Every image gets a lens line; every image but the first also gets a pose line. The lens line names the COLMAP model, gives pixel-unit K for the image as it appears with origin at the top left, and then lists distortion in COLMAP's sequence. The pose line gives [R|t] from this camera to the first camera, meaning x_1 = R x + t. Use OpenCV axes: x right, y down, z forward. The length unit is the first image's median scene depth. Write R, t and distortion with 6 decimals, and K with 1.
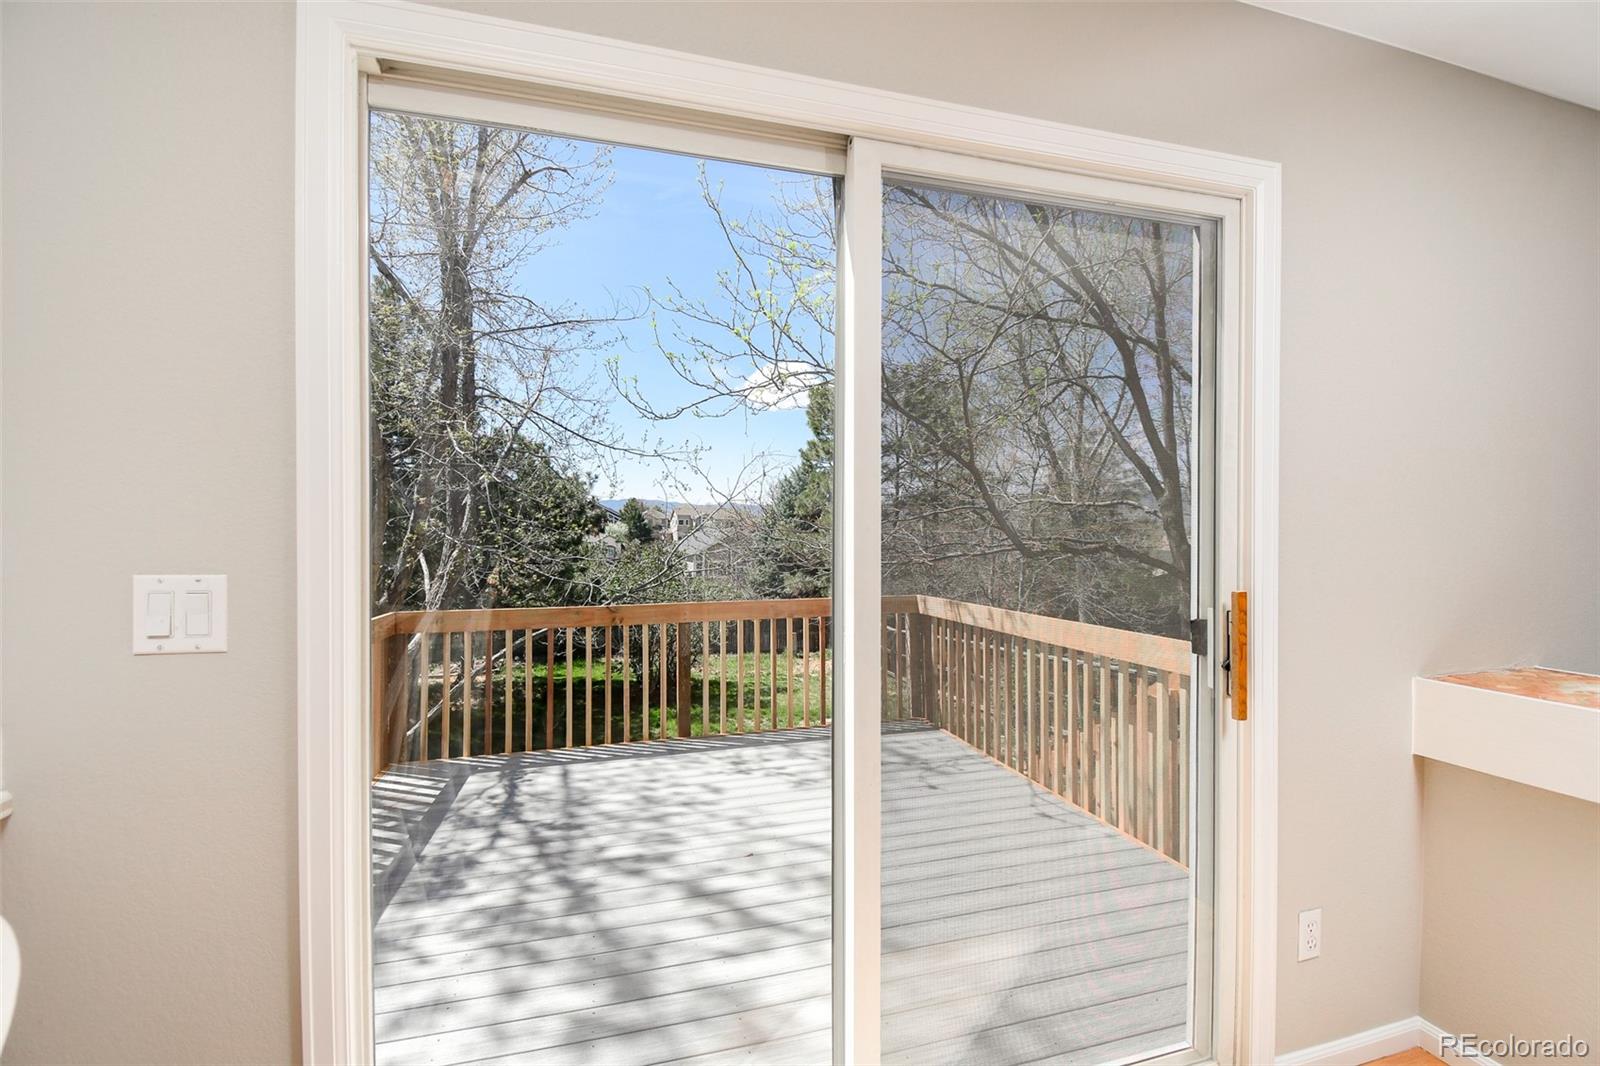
lens RADIAL K [[712.0, 0, 805.6], [0, 712.0, 510.4], [0, 0, 1]] dist [0.002050, 0.000230]
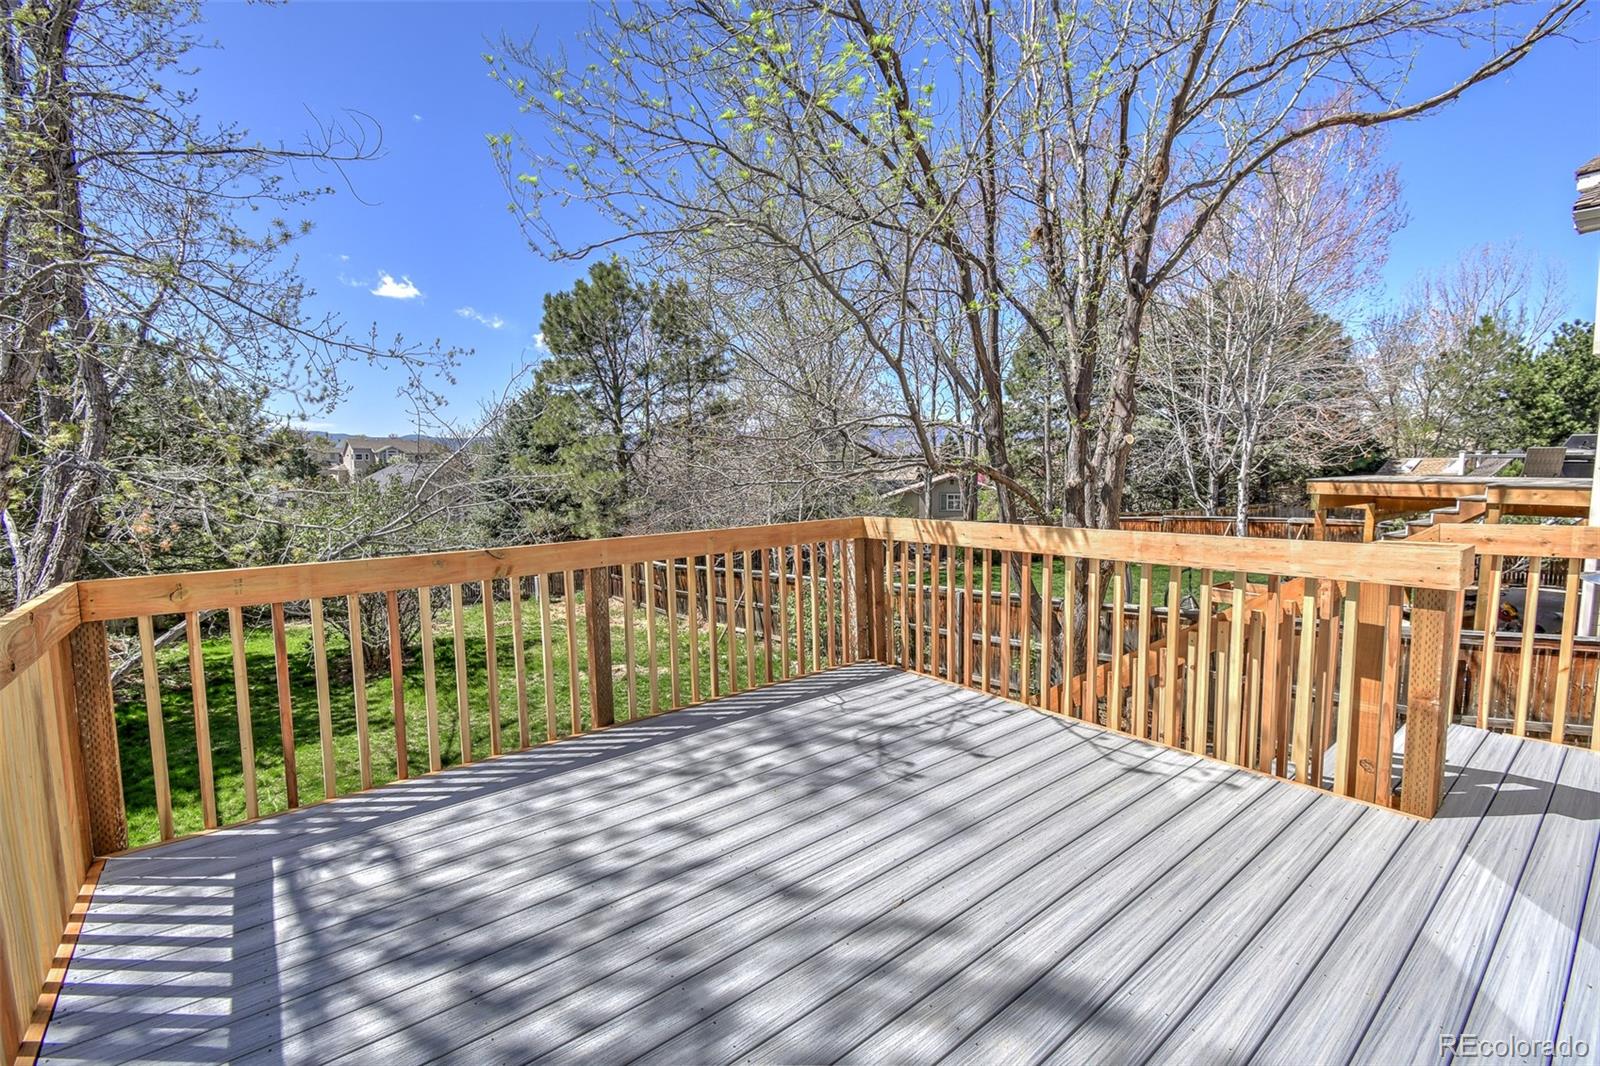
lens RADIAL K [[712.0, 0, 805.6], [0, 712.0, 510.4], [0, 0, 1]] dist [0.002050, 0.000230]
pose [[0.920162, -0.037159, 0.389770, -0.108395], [0.001318, 0.995775, 0.091823, 0.016045], [-0.391535, -0.083978, 0.916323, 0.122056]]
